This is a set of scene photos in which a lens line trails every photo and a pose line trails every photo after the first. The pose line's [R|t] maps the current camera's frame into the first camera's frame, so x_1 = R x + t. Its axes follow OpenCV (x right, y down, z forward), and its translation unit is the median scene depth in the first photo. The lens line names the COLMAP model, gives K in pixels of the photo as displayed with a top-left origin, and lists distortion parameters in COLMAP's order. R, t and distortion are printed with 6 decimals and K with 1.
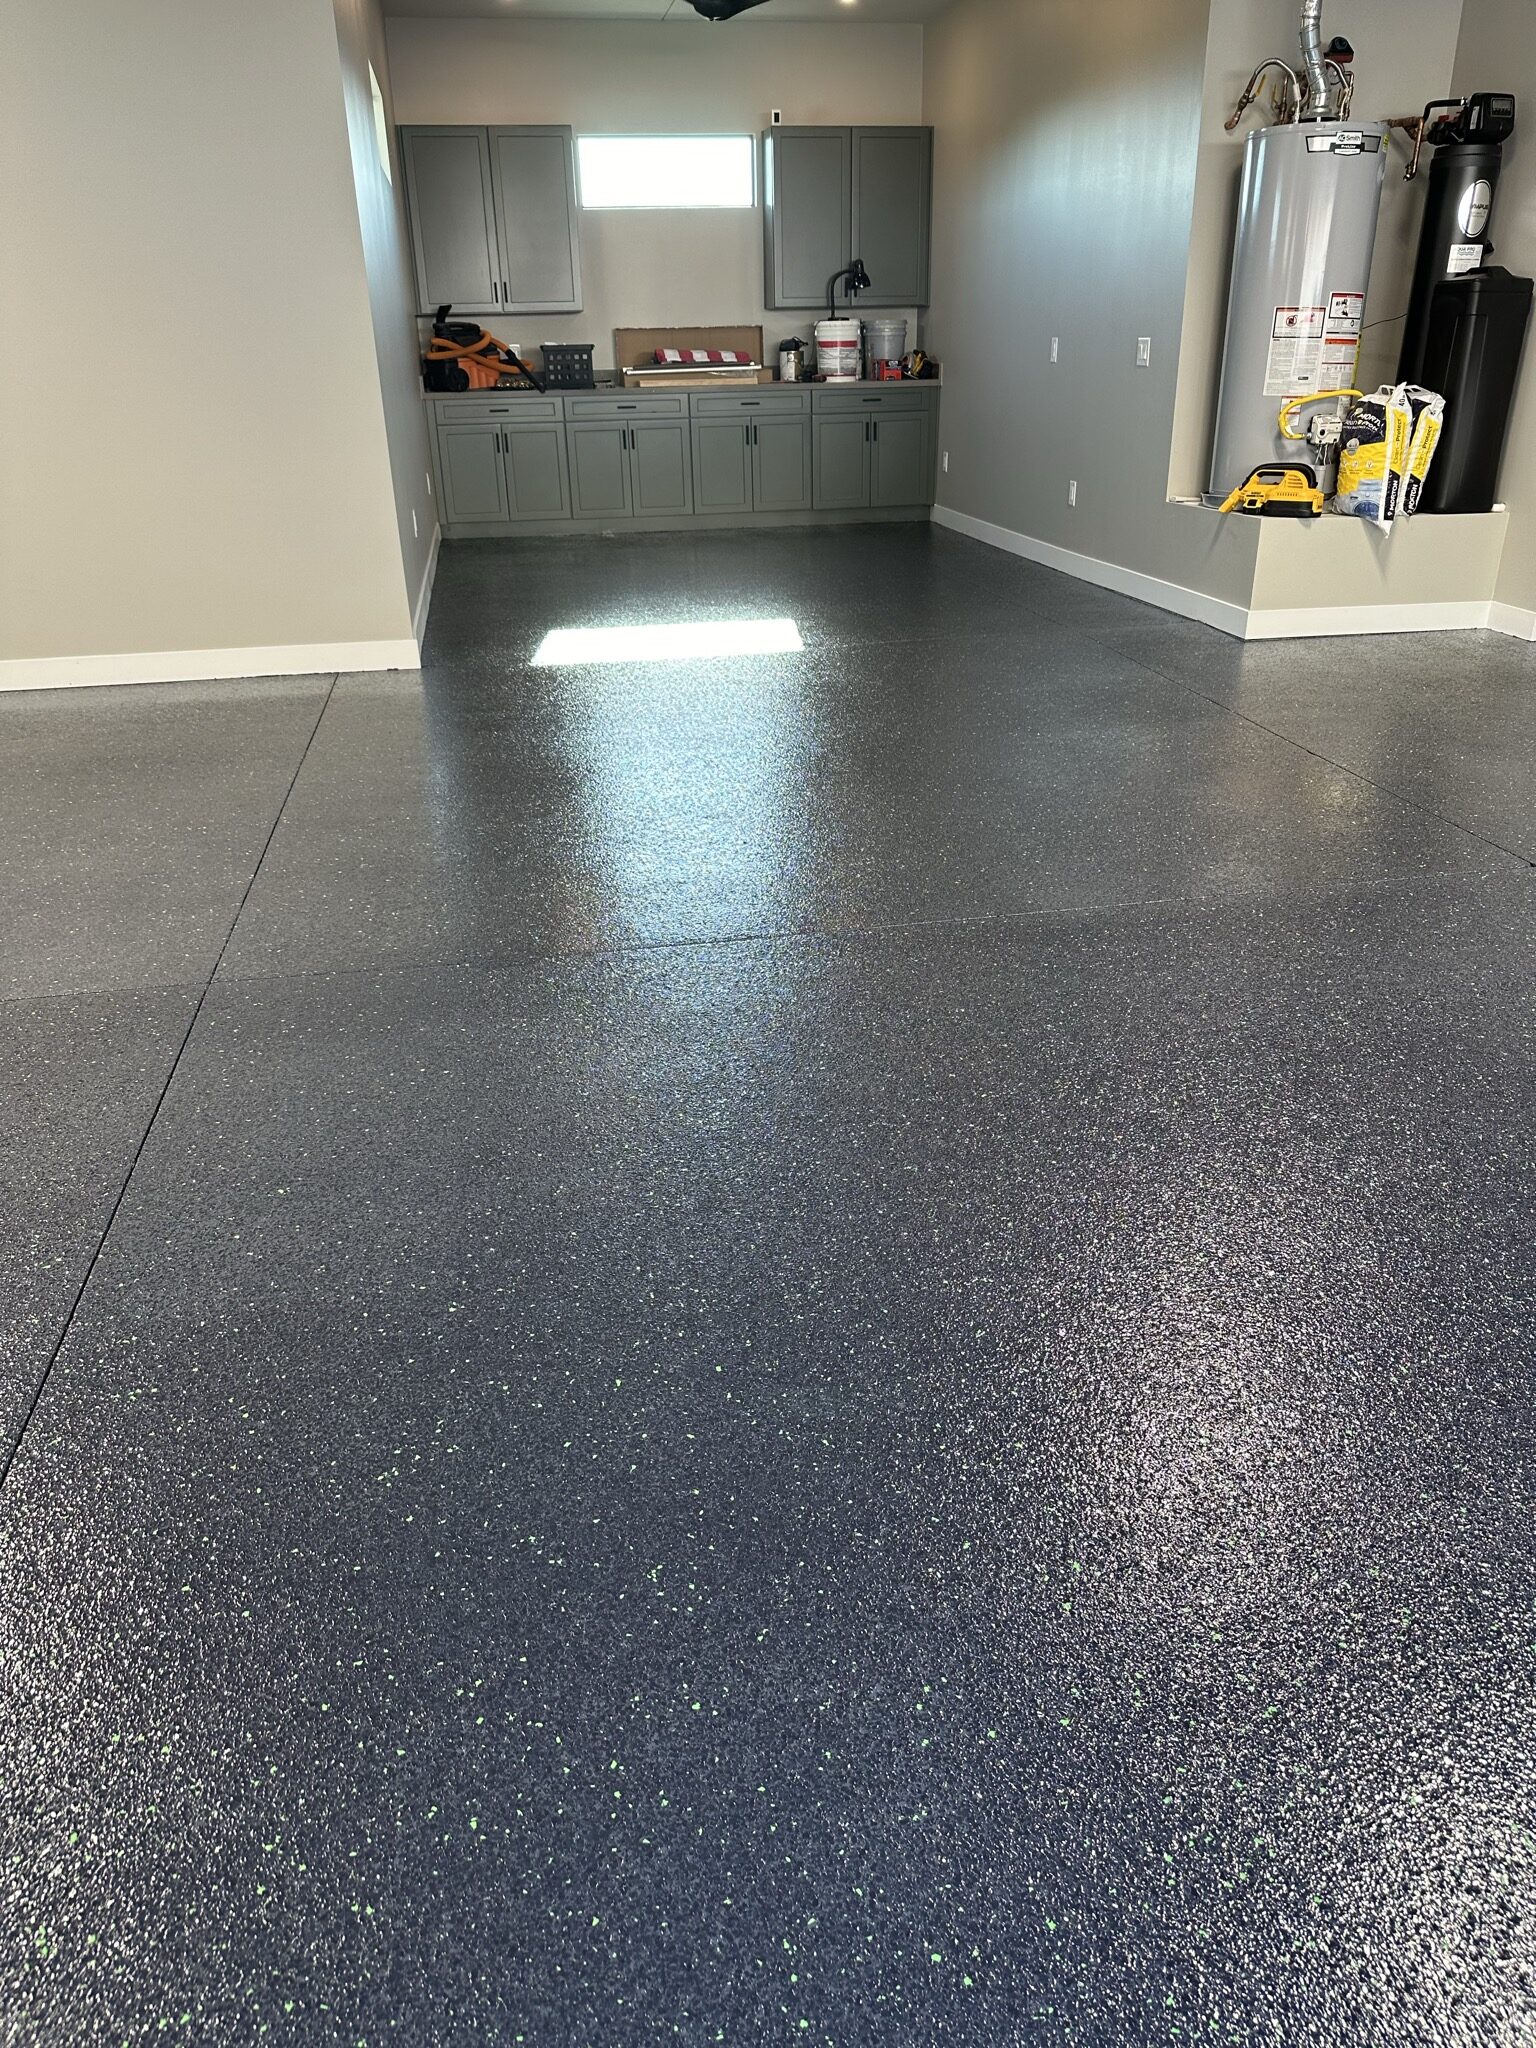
lens RADIAL K [[1453.2, 0, 770.1], [0, 1453.2, 1022.7], [0, 0, 1]] dist [0.001357, -0.004853]
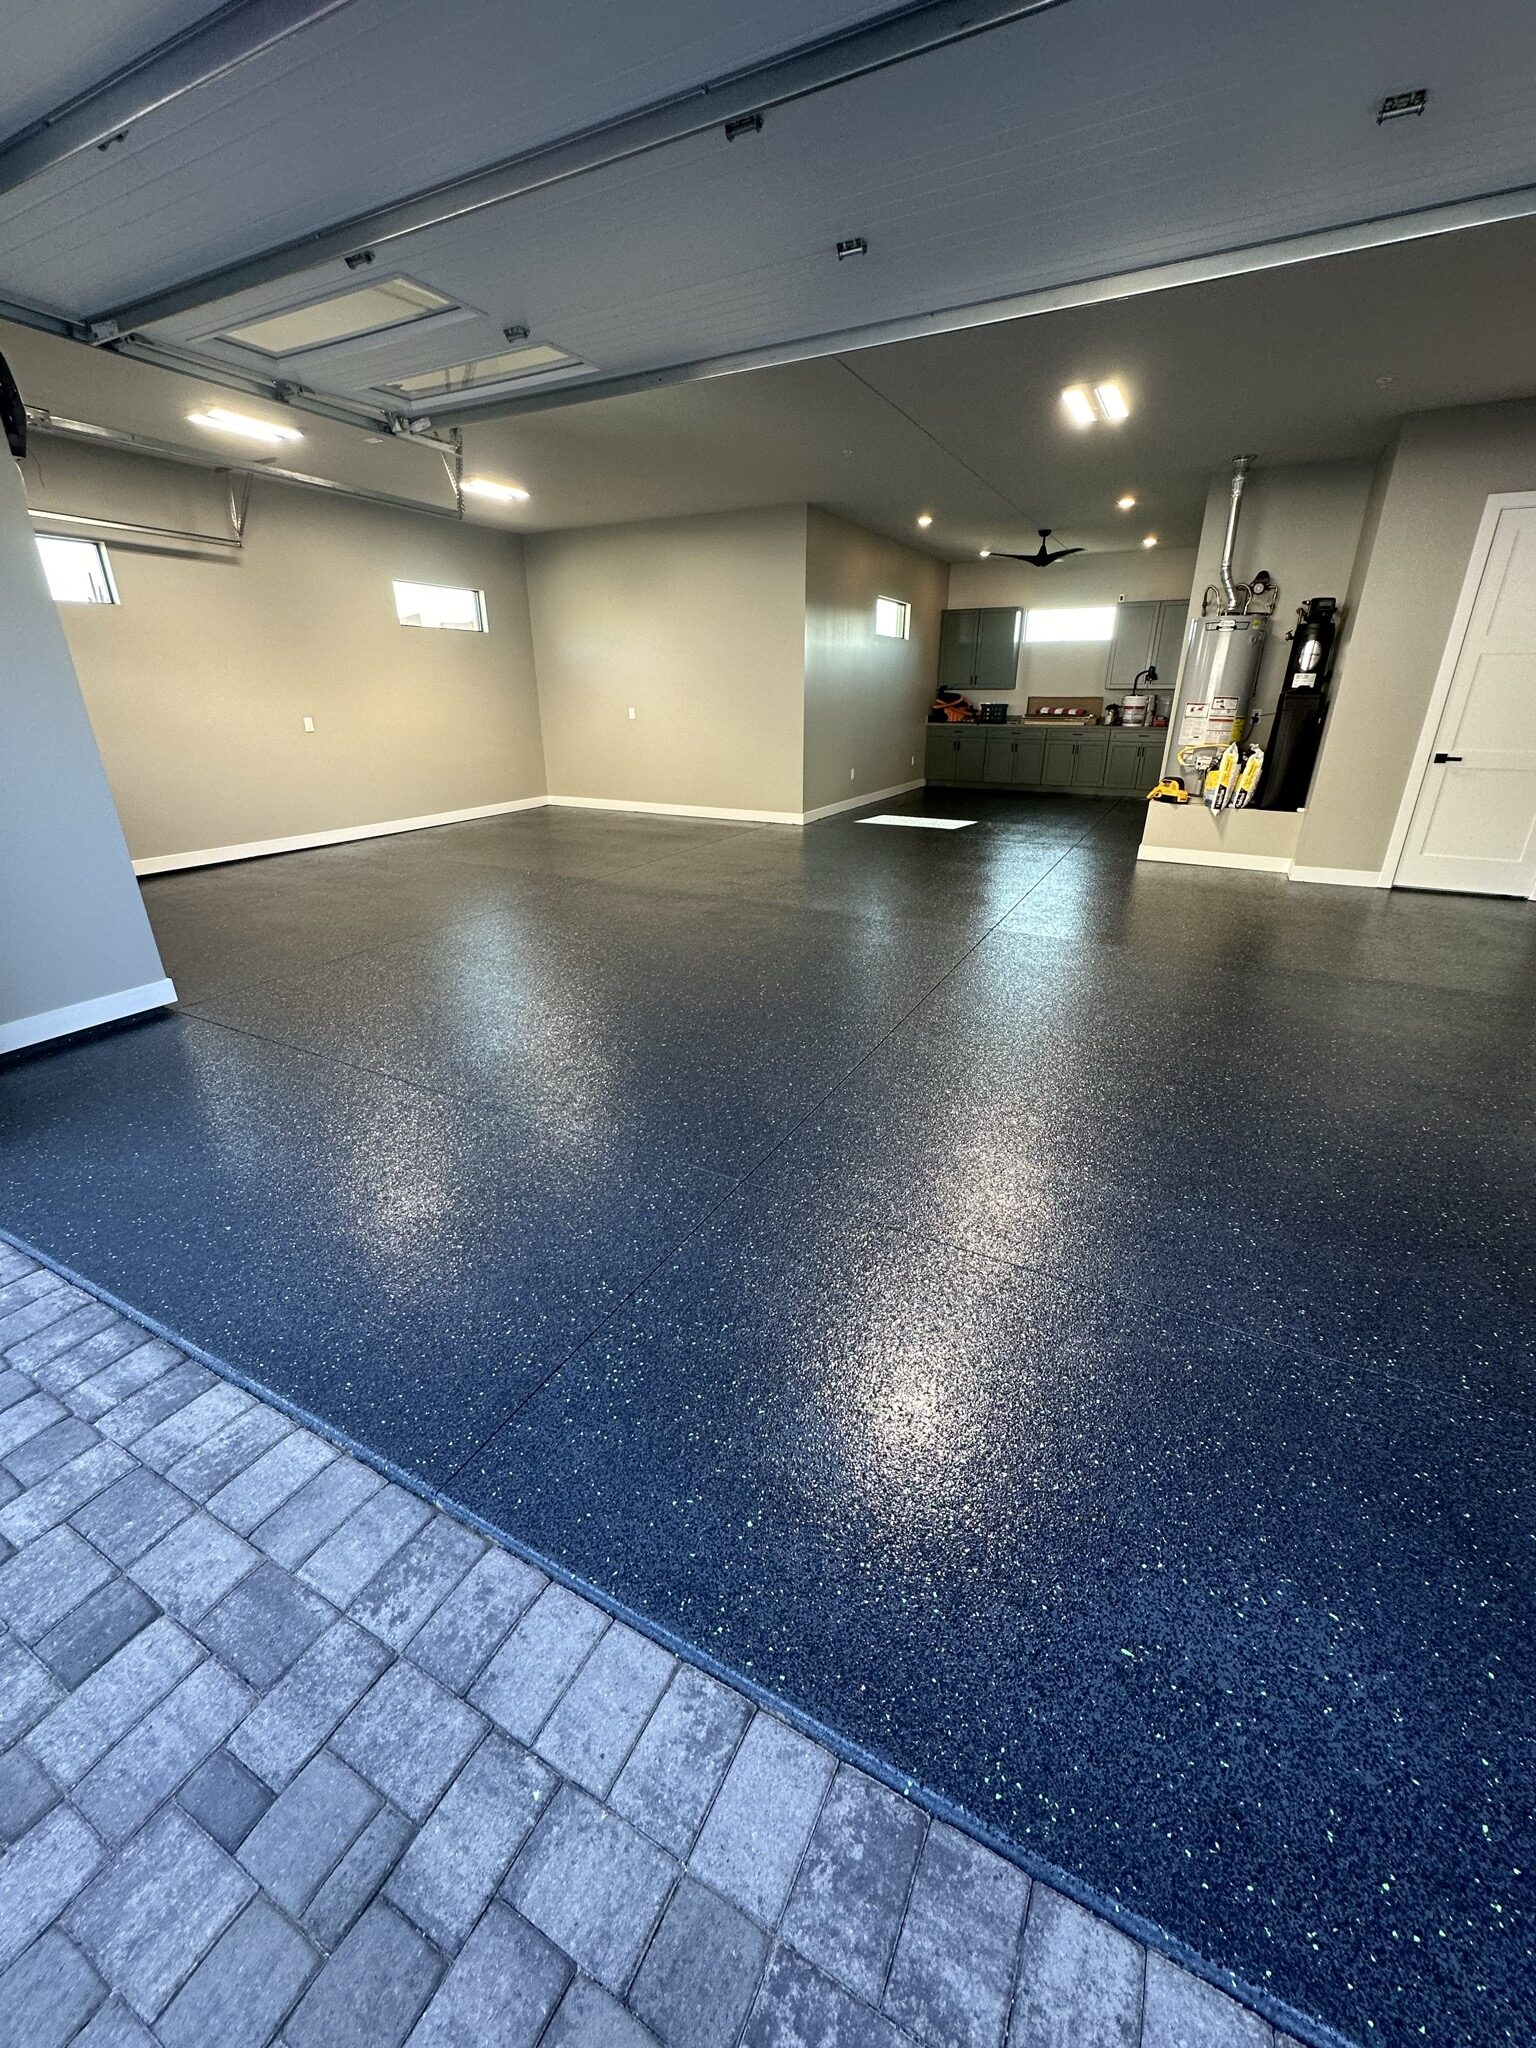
lens RADIAL K [[803.3, 0, 767.6], [0, 803.3, 1023.6], [0, 0, 1]] dist [-0.000647, 0.000290]
pose [[0.780905, 0.259405, -0.568240, 0.628081], [-0.281730, 0.958177, 0.050246, 0.052312], [0.557509, 0.120852, 0.821327, -0.205481]]
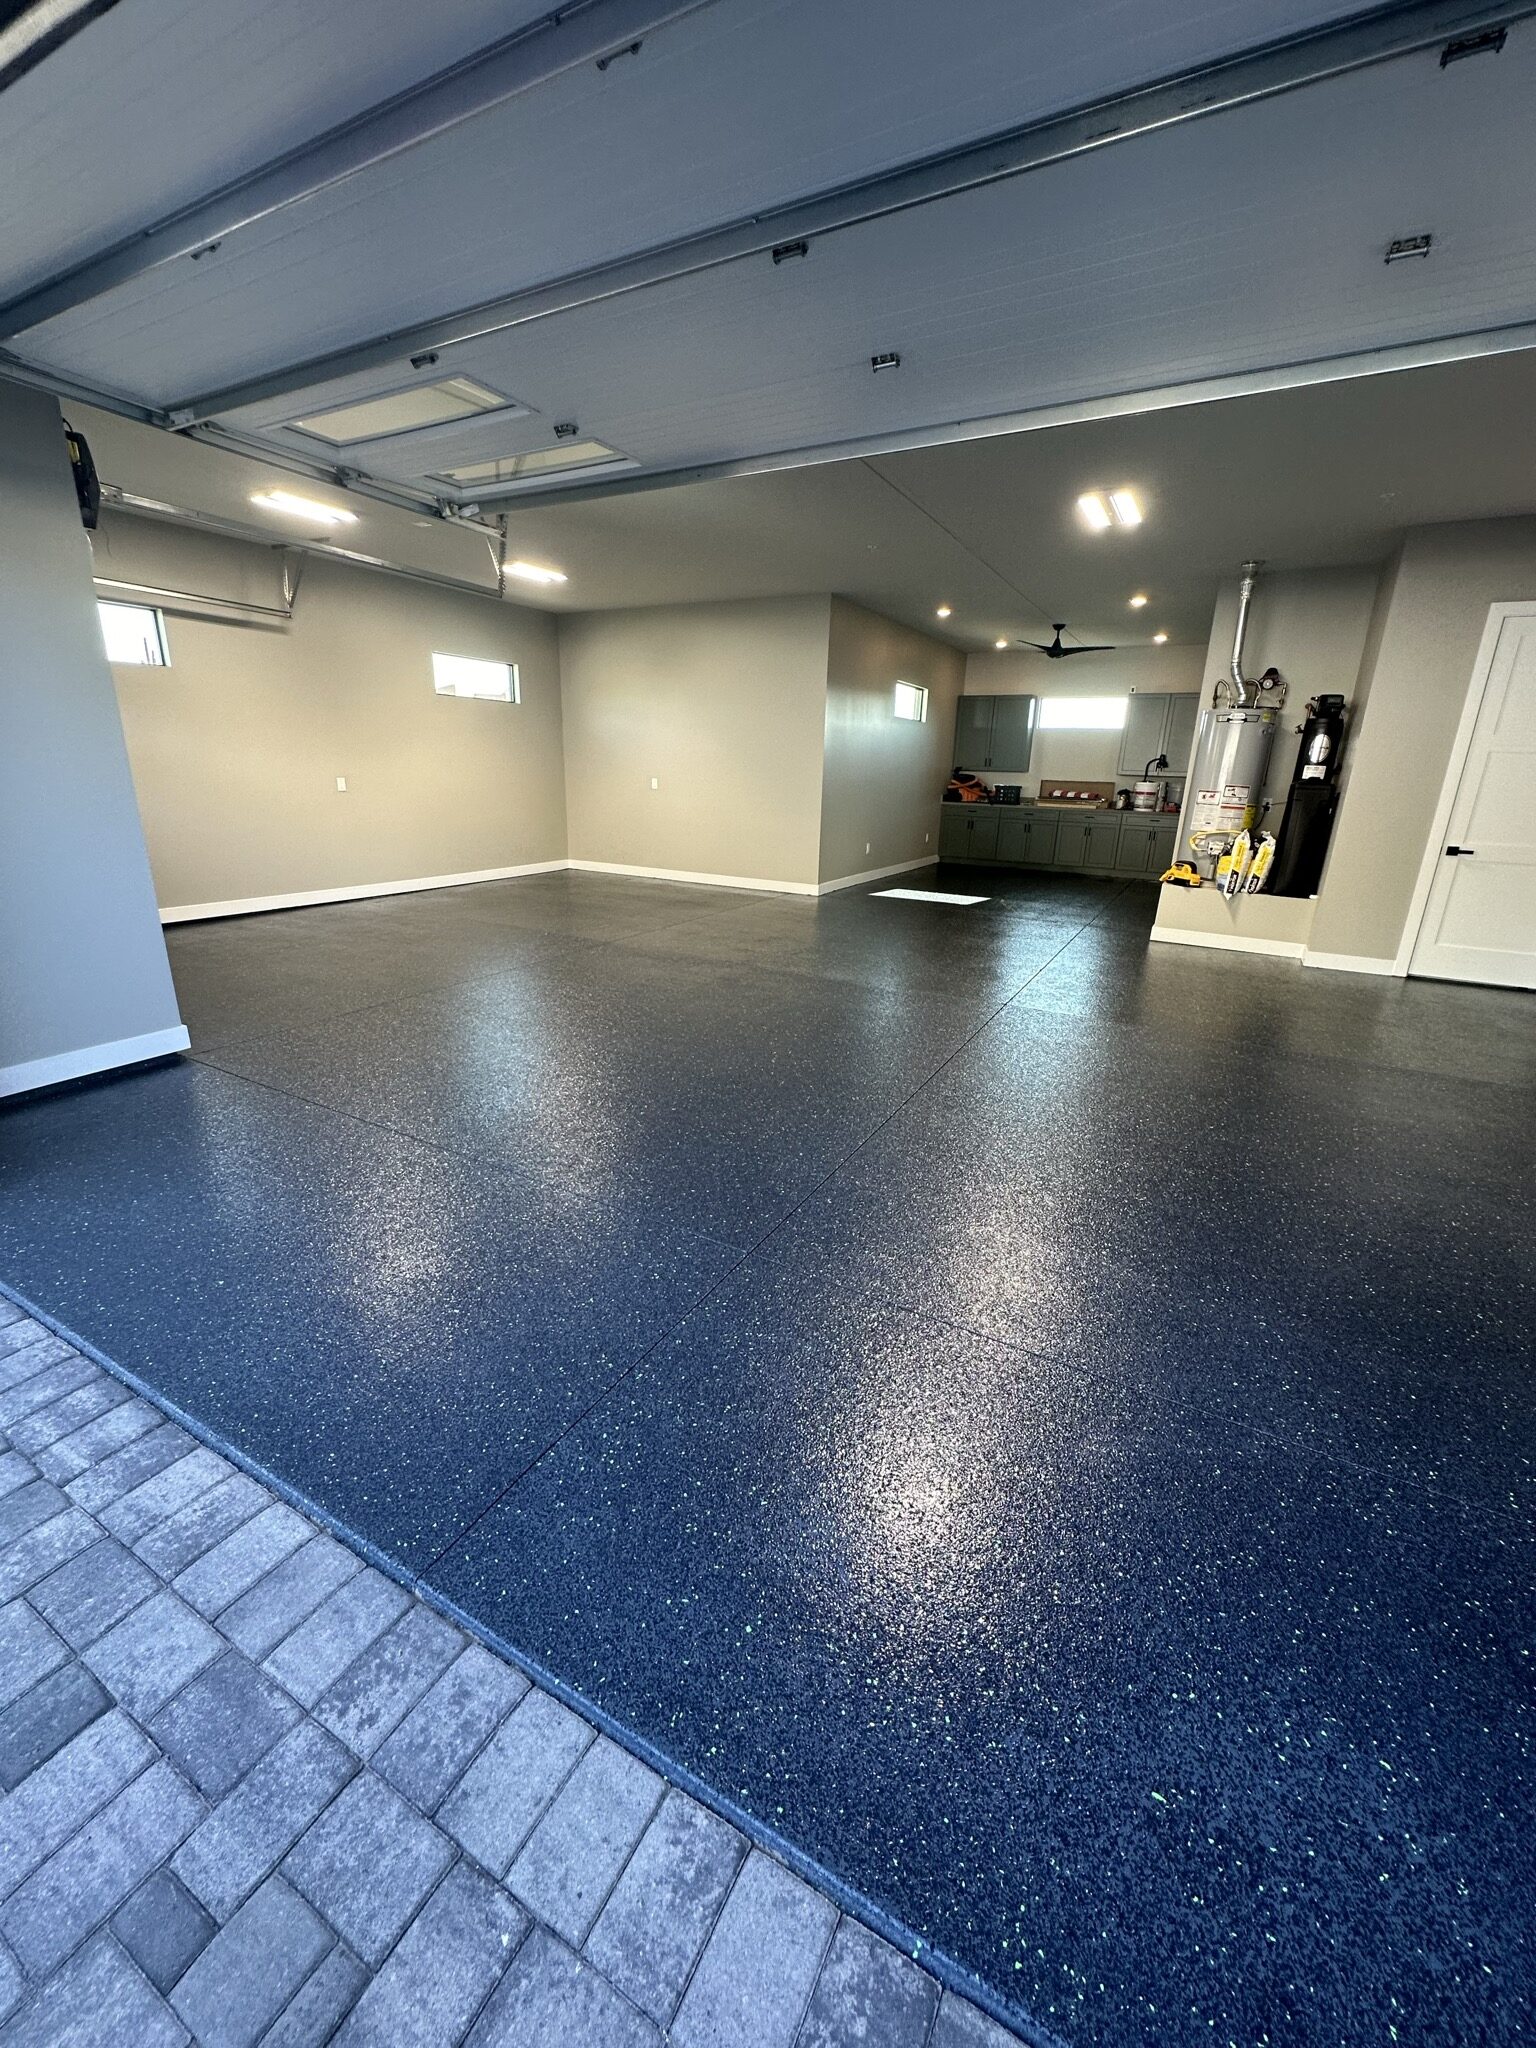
lens RADIAL K [[803.3, 0, 767.8], [0, 803.3, 1026.2], [0, 0, 1]] dist [-0.000647, 0.000290]
pose [[0.766459, 0.239336, -0.596036, 0.623823], [-0.314551, 0.948951, -0.023441, 0.053322], [0.559999, 0.205450, 0.802615, -0.204328]]
